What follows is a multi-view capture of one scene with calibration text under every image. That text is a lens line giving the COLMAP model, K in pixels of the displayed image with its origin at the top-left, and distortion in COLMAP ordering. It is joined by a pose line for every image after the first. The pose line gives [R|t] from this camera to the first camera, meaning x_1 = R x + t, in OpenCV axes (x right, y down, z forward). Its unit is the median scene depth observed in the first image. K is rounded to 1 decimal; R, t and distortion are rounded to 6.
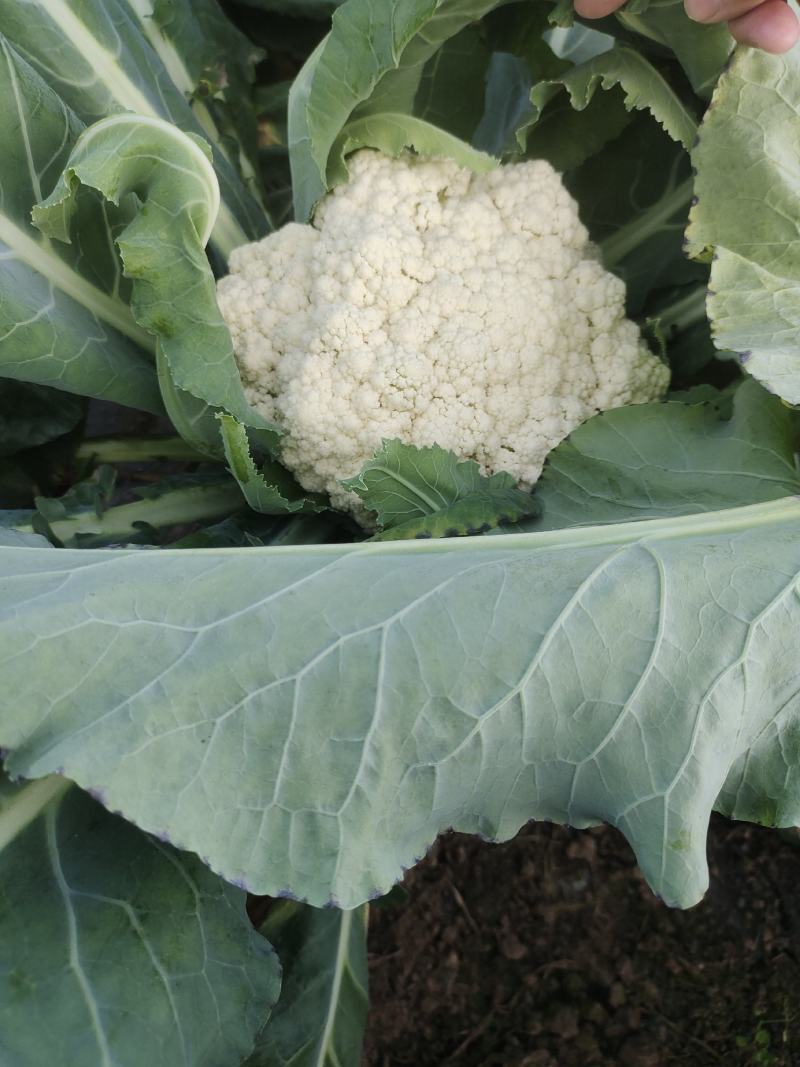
lens RADIAL K [[742.1, 0, 402.1], [0, 742.1, 532.9], [0, 0, 1]] dist [-0.010869, -0.004377]
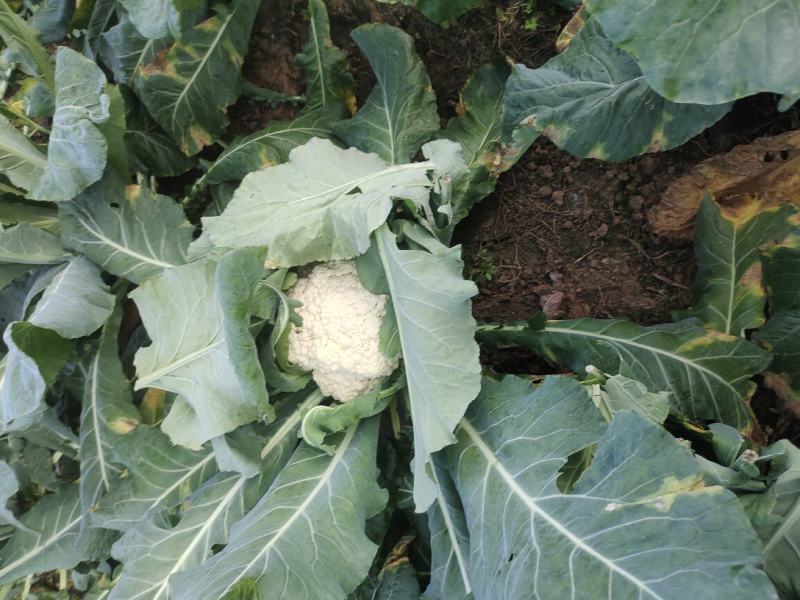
lens RADIAL K [[556.4, 0, 400.1], [0, 556.4, 300.9], [0, 0, 1]] dist [-0.010869, -0.004377]
pose [[-0.132368, -0.980190, -0.147327, 0.454477], [0.987324, -0.117253, -0.106975, 0.216317], [0.087581, -0.159620, 0.983286, -1.166831]]
